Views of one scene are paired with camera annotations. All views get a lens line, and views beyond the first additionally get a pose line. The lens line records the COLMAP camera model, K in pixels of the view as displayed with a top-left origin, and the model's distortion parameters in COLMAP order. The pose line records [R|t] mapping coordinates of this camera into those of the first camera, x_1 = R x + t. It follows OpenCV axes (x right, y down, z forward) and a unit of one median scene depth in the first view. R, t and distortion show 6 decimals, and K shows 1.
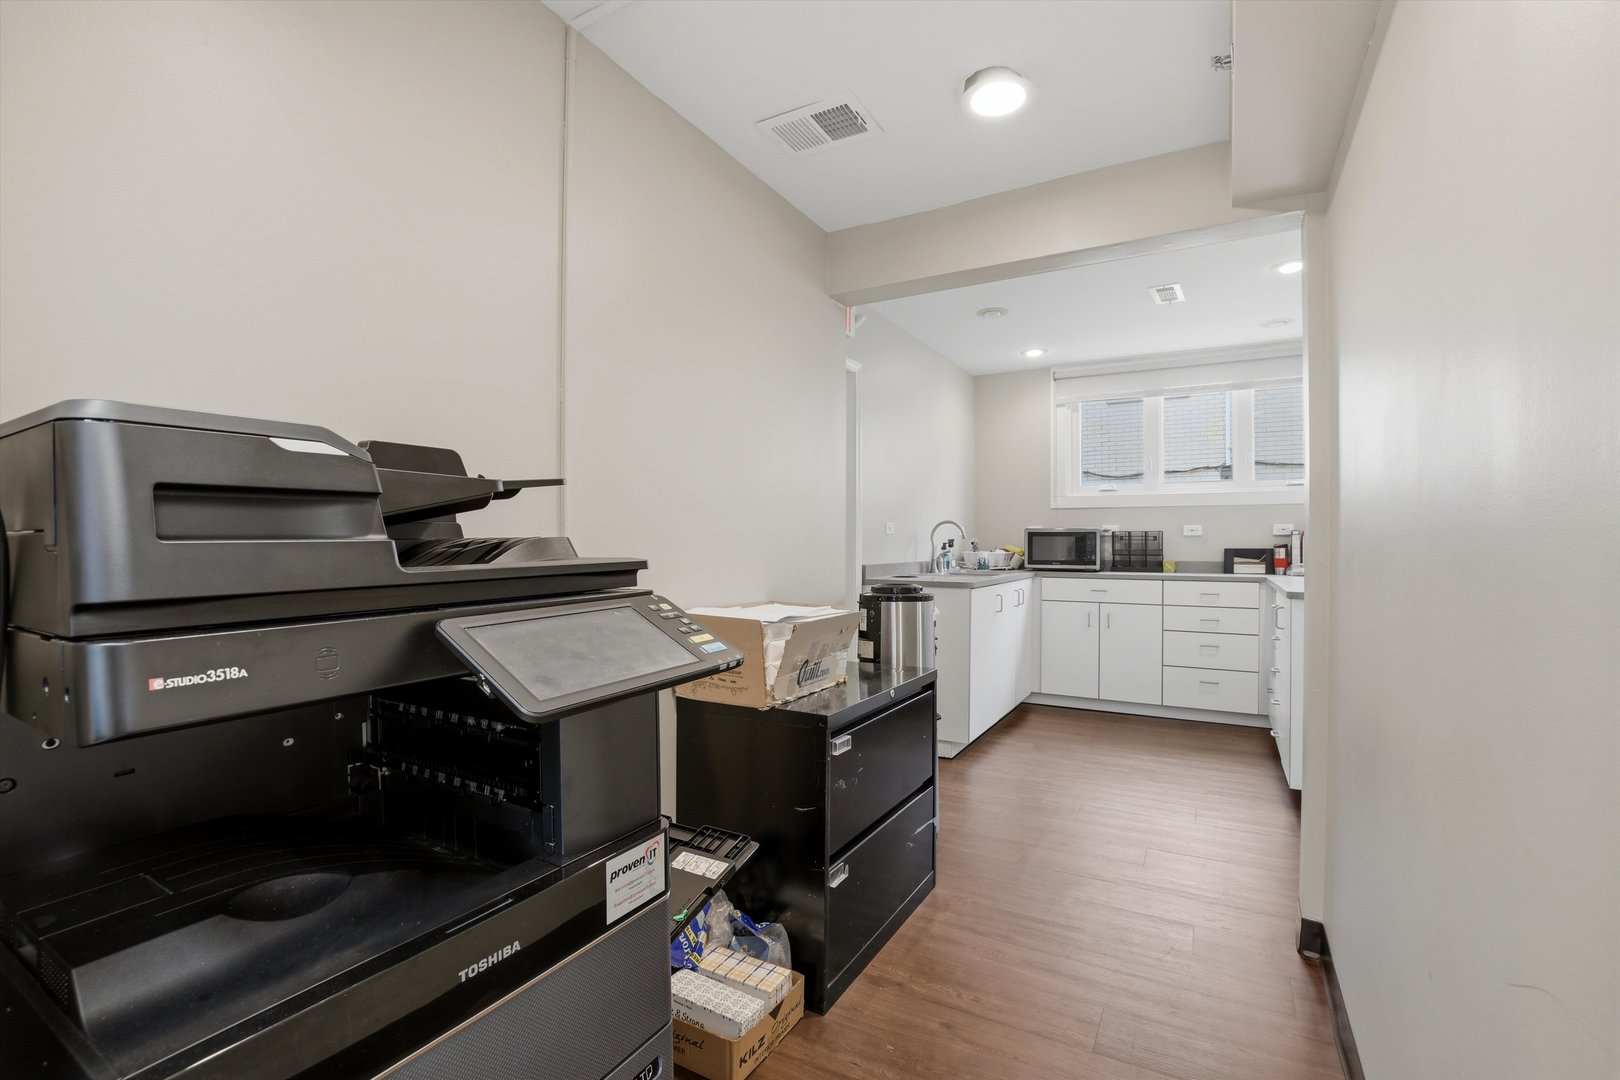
lens RADIAL K [[732.6, 0, 807.6], [0, 732.6, 535.3], [0, 0, 1]] dist [-0.025736, 0.001688]
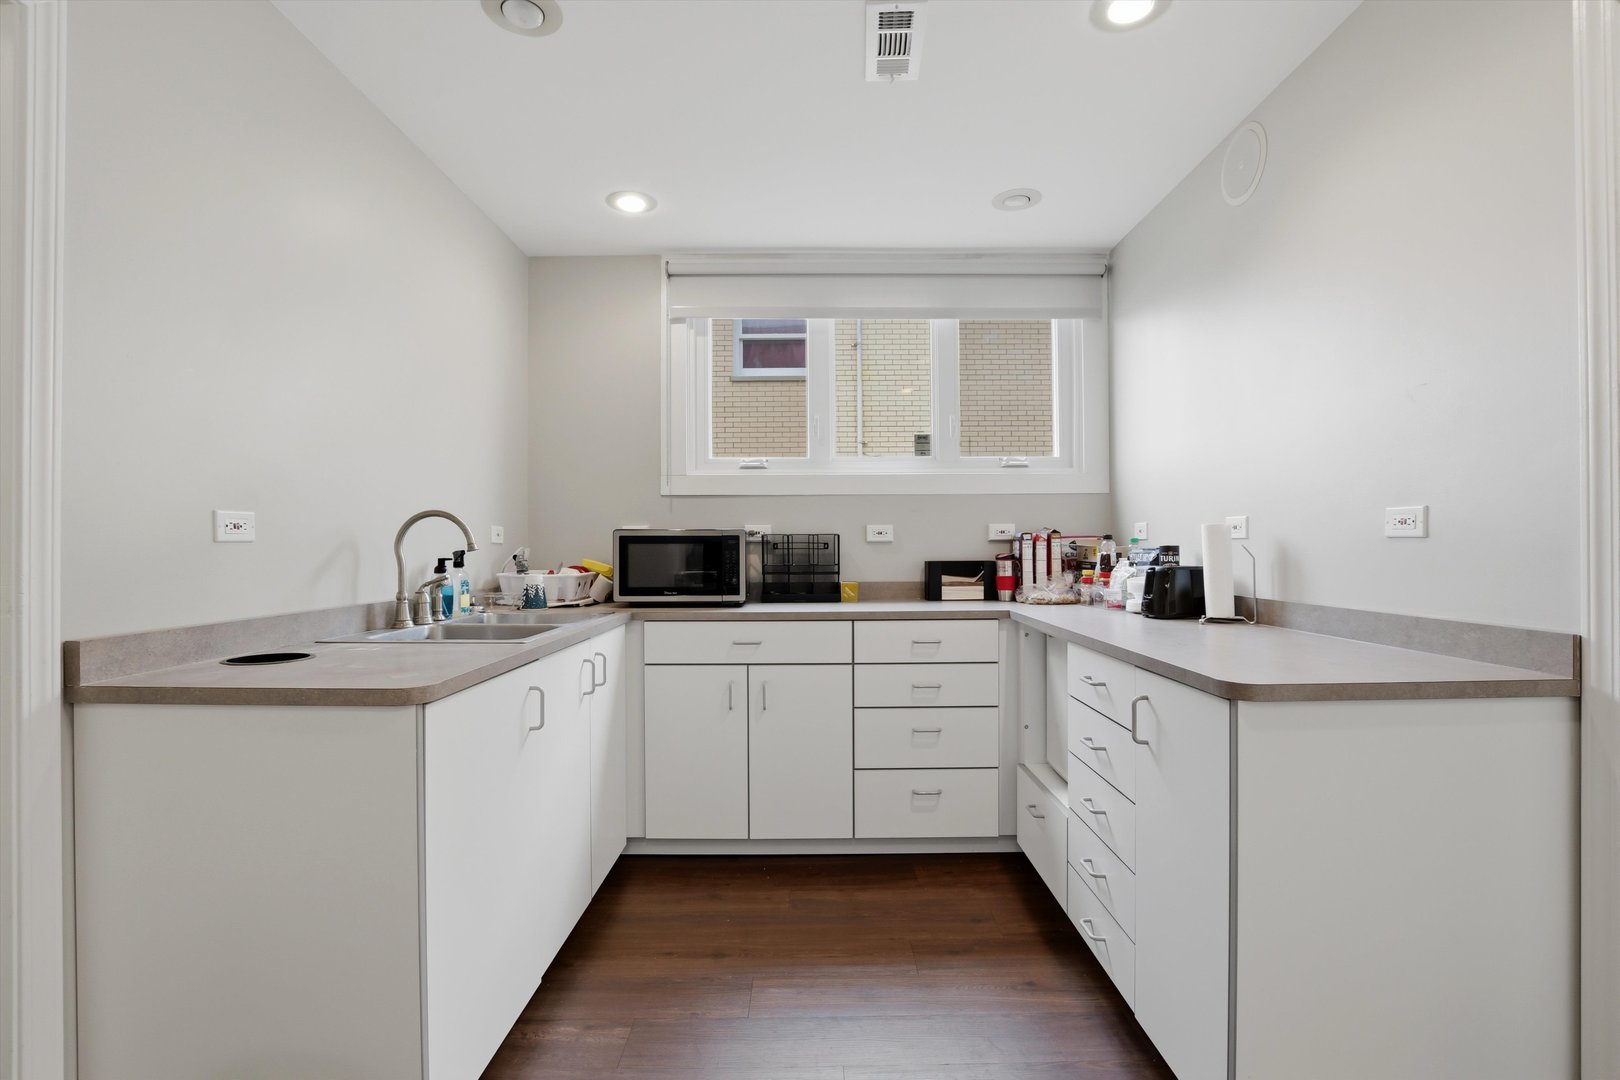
lens RADIAL K [[732.6, 0, 812.0], [0, 732.6, 543.8], [0, 0, 1]] dist [-0.025736, 0.001688]
pose [[0.869276, -0.005142, 0.494301, 0.163340], [0.003443, 0.999985, 0.004349, -0.000386], [-0.494315, -0.002079, 0.869280, 0.476348]]
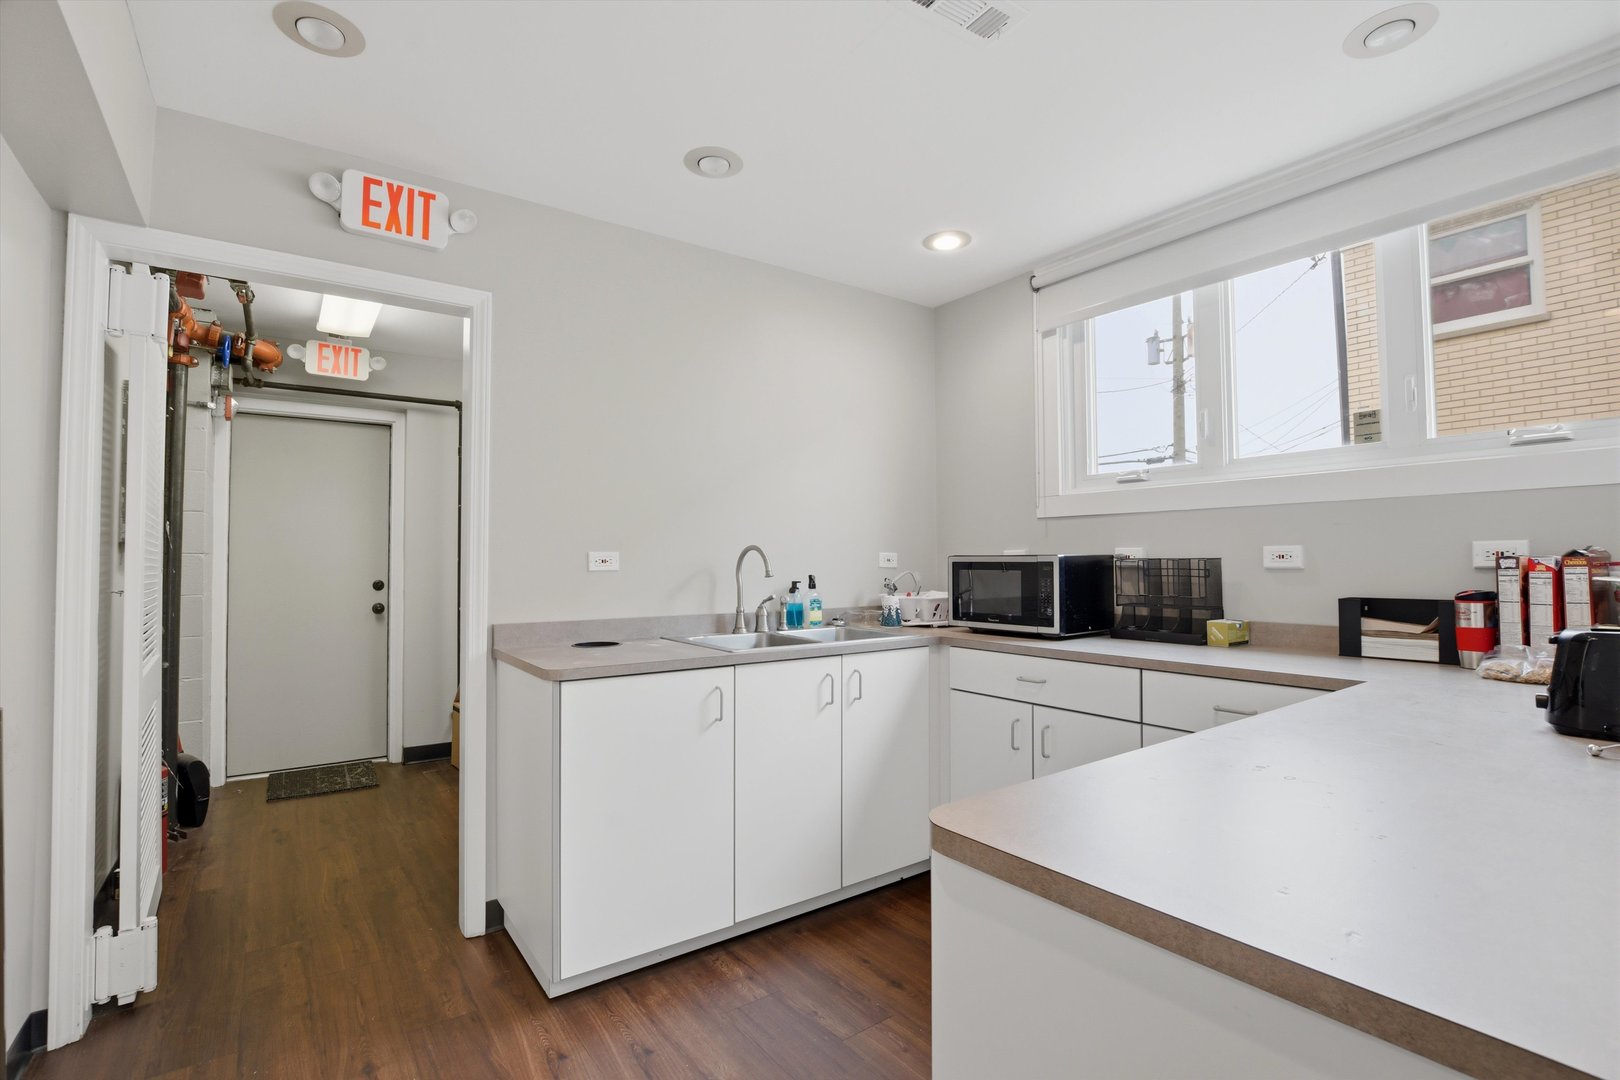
lens RADIAL K [[732.6, 0, 818.5], [0, 732.6, 548.2], [0, 0, 1]] dist [-0.025736, 0.001688]
pose [[0.916487, -0.013974, -0.399820, 0.446233], [0.009393, 0.999866, -0.013415, -0.008686], [0.399954, 0.008539, 0.916496, 0.460846]]
